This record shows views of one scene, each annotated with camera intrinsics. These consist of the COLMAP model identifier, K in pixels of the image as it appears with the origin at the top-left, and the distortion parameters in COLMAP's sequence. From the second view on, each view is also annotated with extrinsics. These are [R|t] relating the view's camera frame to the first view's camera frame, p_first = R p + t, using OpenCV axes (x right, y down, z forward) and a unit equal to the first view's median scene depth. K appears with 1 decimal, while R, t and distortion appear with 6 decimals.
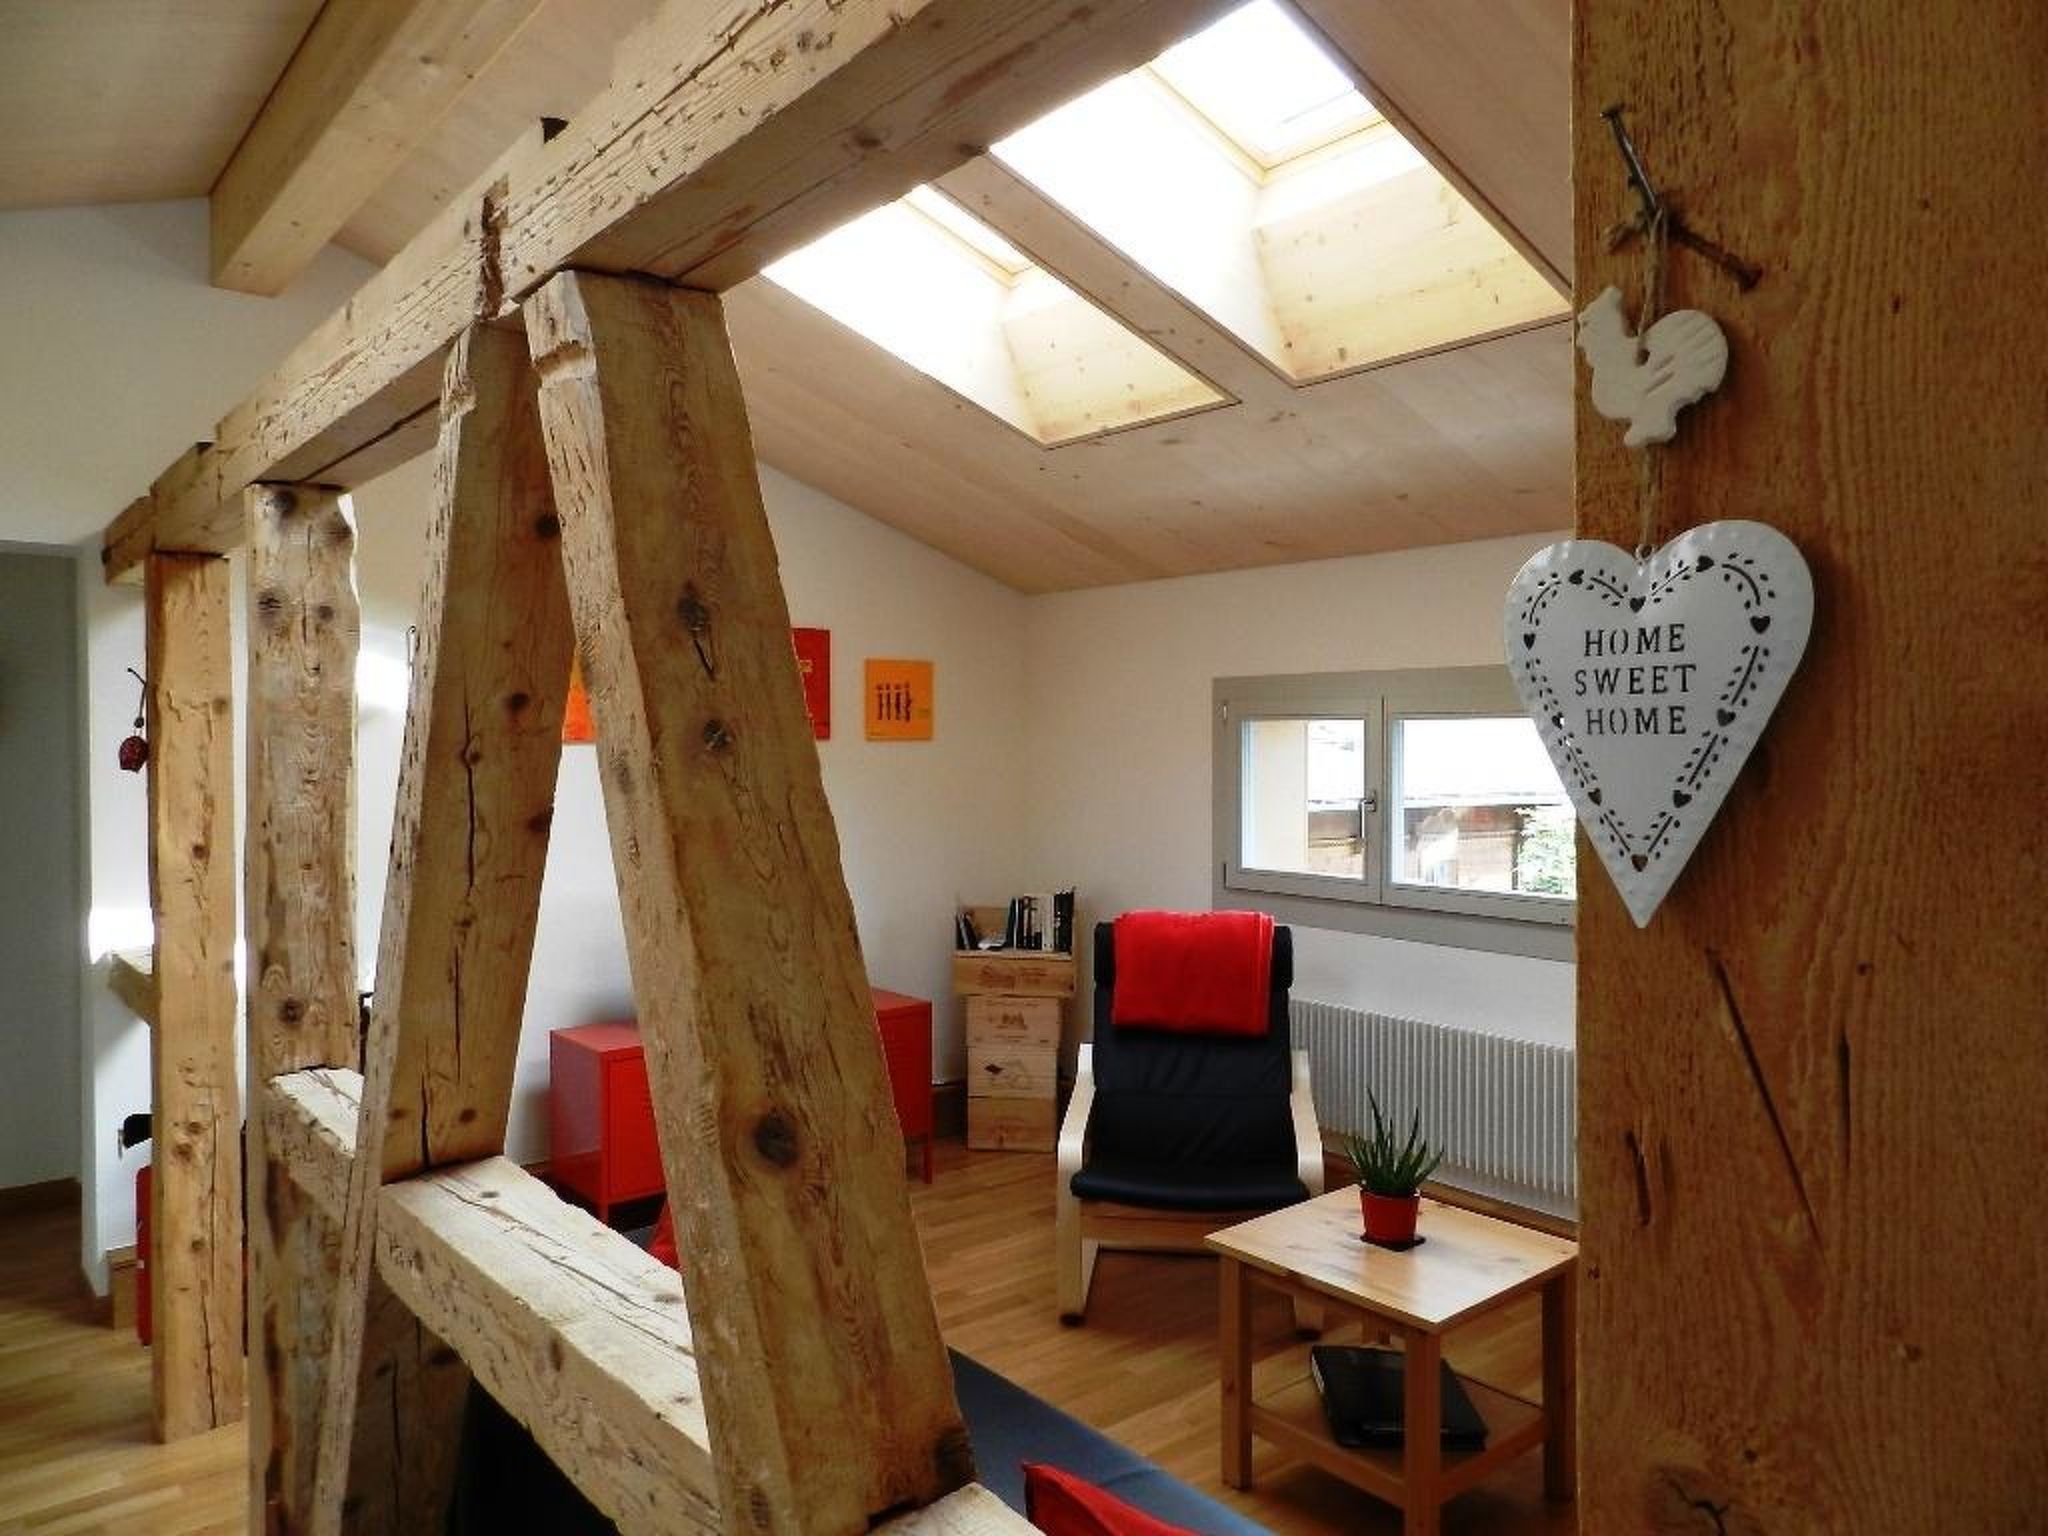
lens RADIAL K [[1372.8, 0, 1024.0], [0, 1372.8, 768.0], [0, 0, 1]] dist [0.009393, 0.002954]
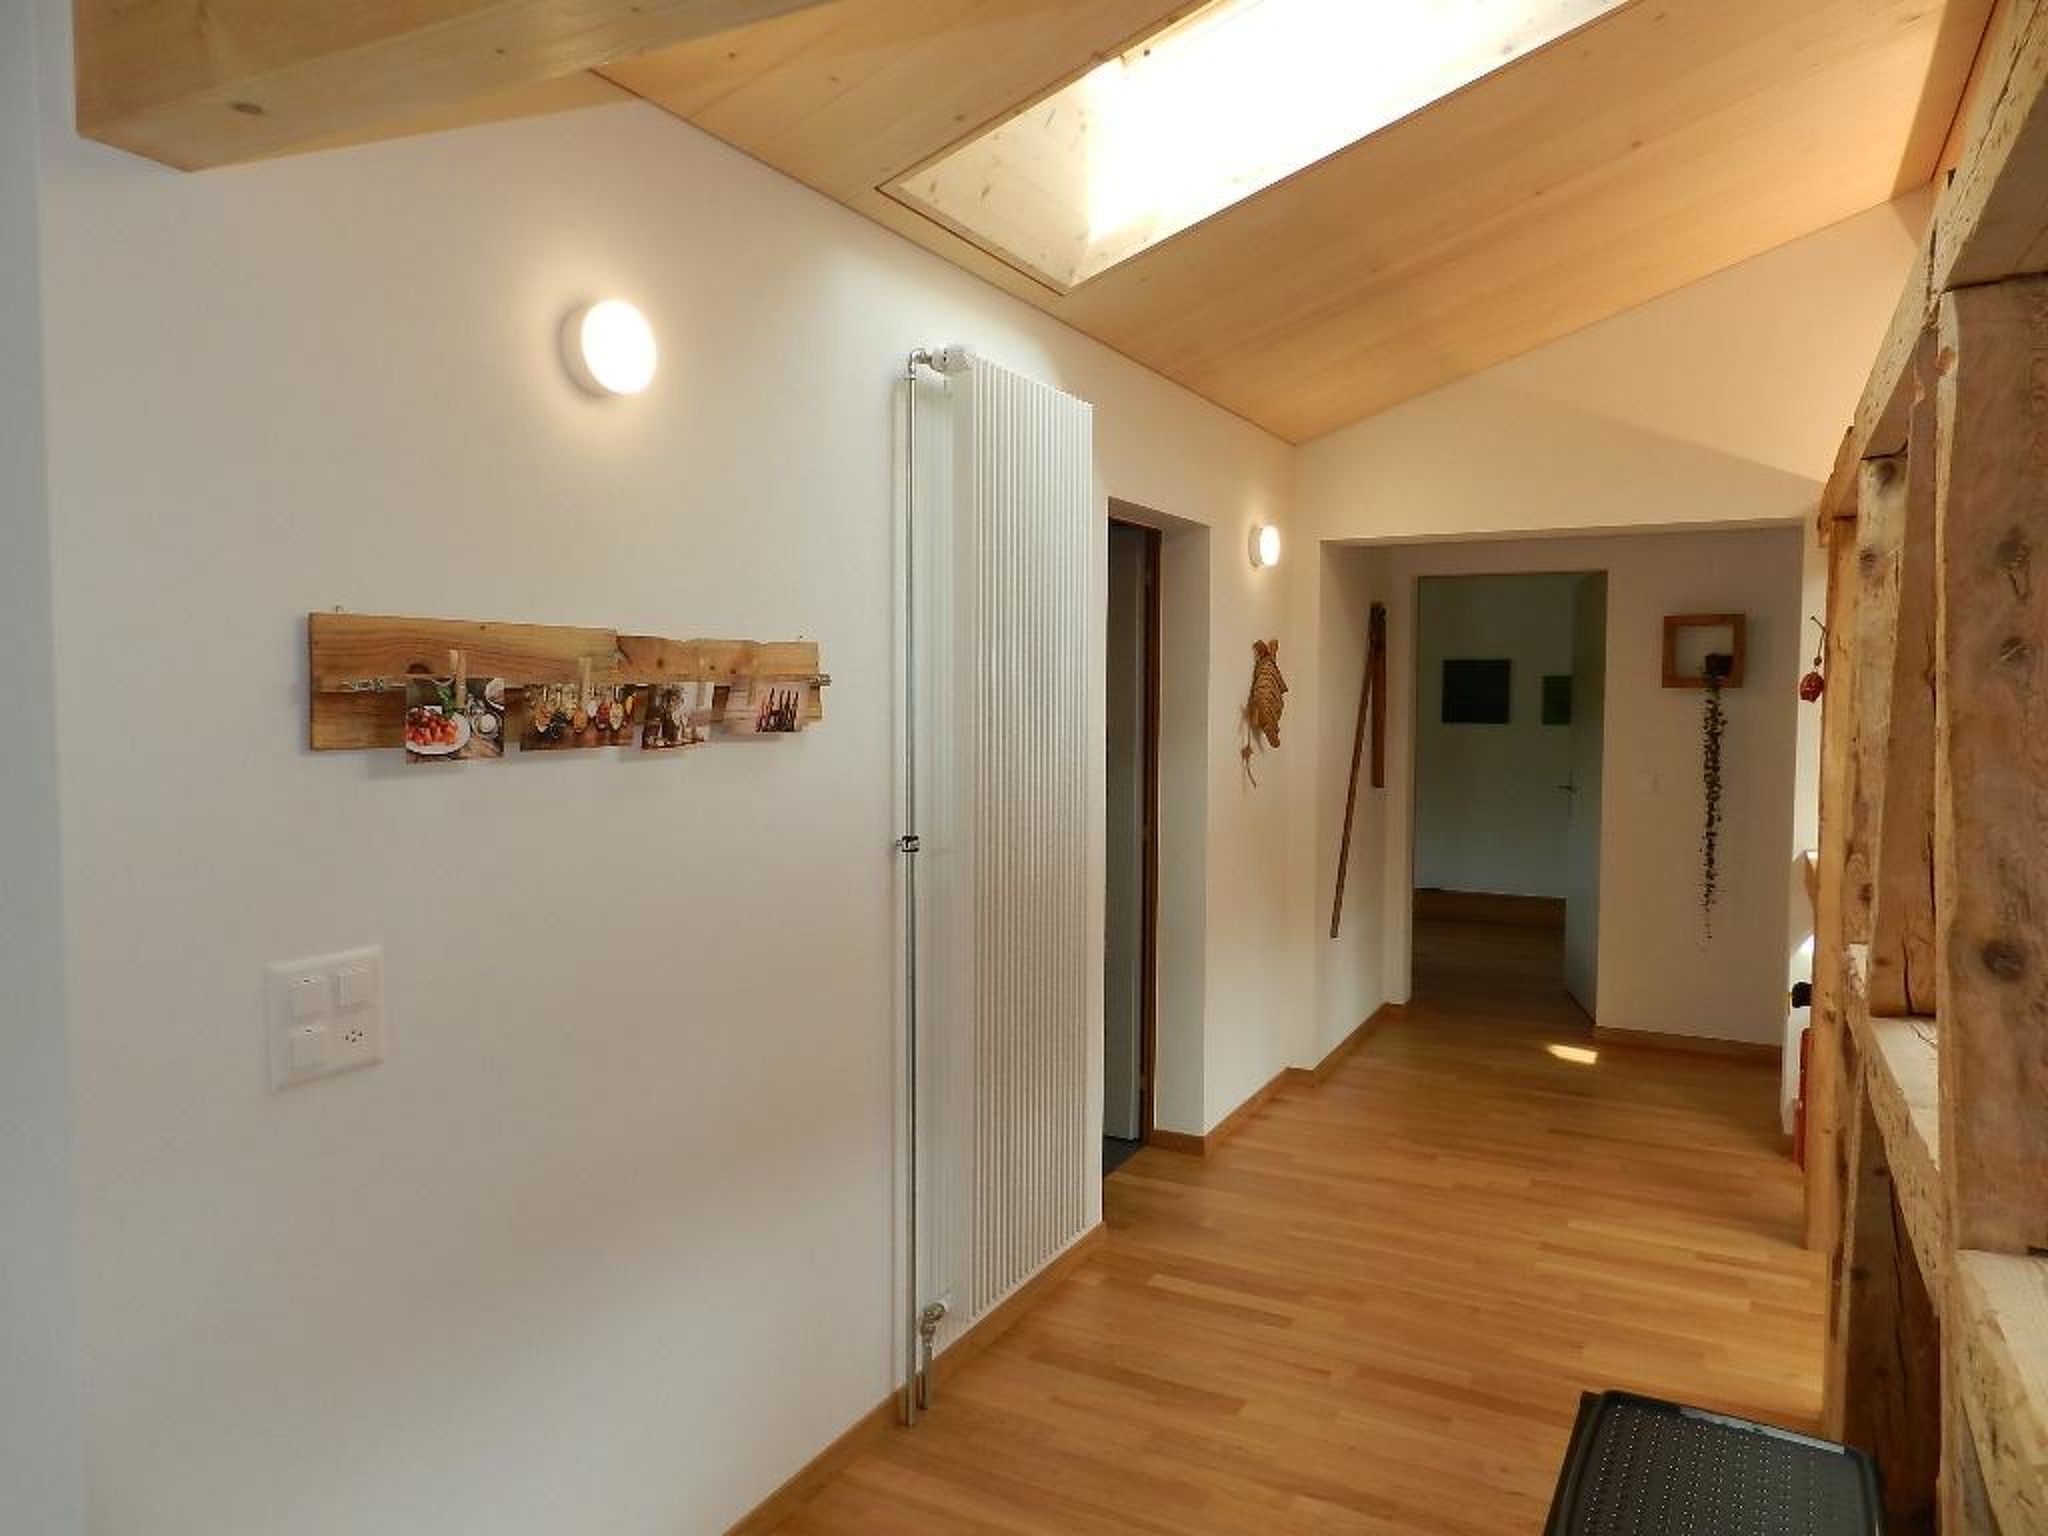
lens RADIAL K [[1386.1, 0, 1024.0], [0, 1386.1, 768.0], [0, 0, 1]] dist [0.027002, -0.003694]
pose [[0.388120, 0.056463, -0.919878, 0.309632], [-0.024590, 0.998401, 0.050908, 0.021129], [0.921281, 0.002862, 0.388888, -0.168865]]
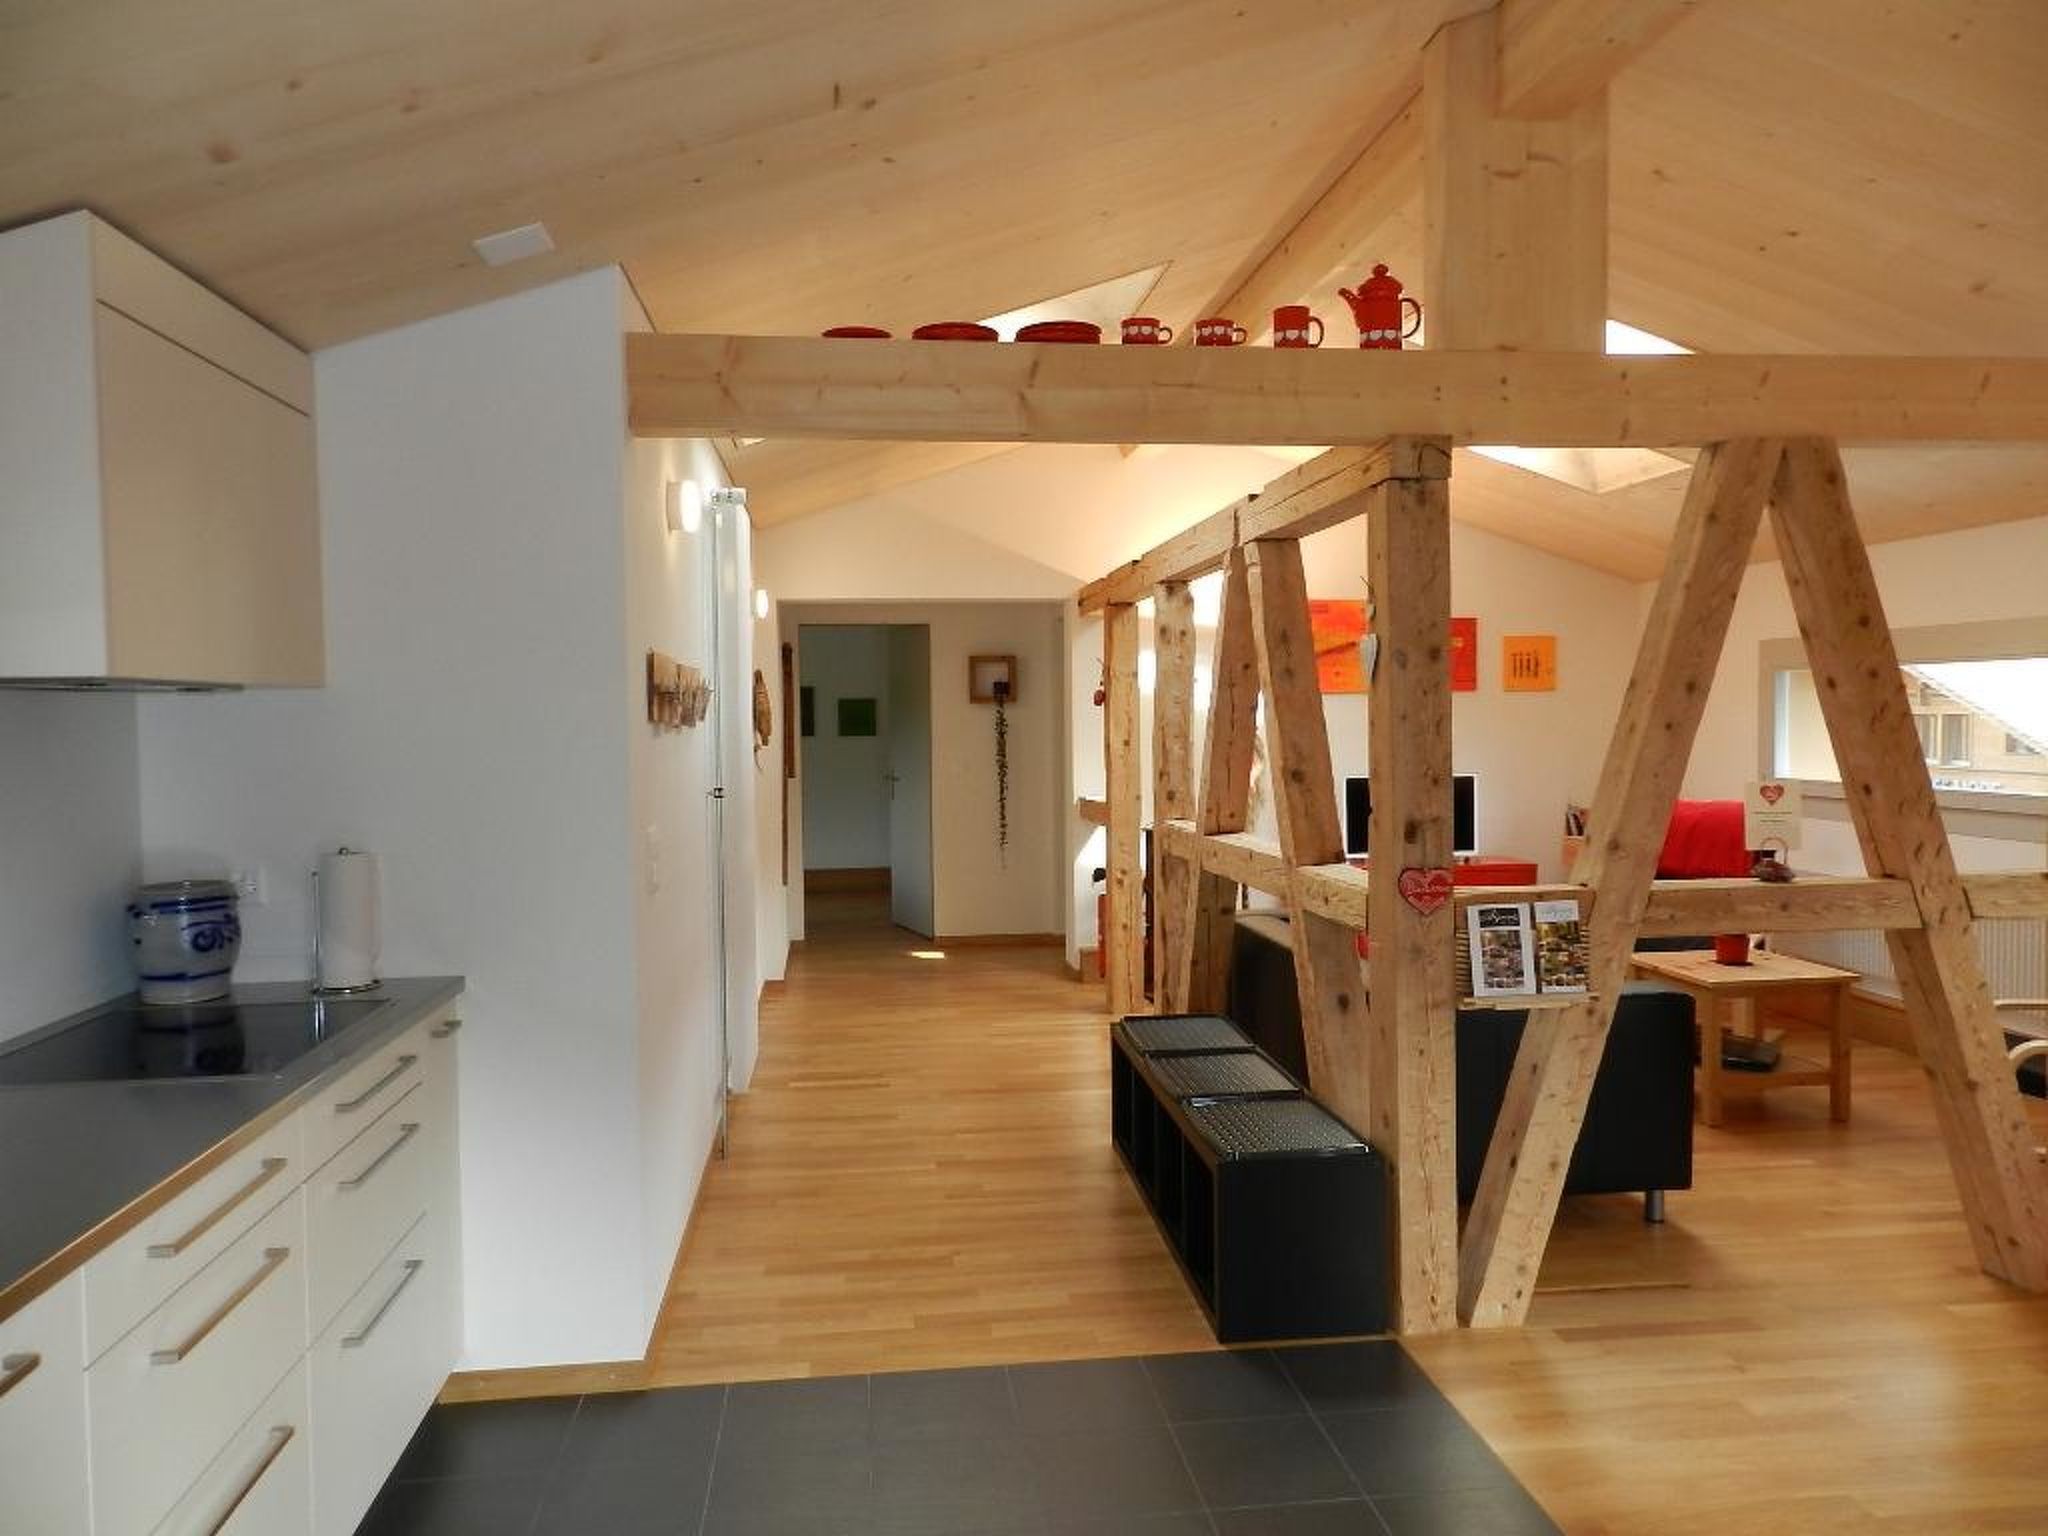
lens RADIAL K [[1410.9, 0, 1024.0], [0, 1410.9, 768.0], [0, 0, 1]] dist [-0.001325, -0.004950]
pose [[0.846110, 0.010429, -0.532907, 0.595313], [-0.001167, 0.999842, 0.017714, 0.082874], [0.533008, -0.014366, 0.845988, -1.284255]]
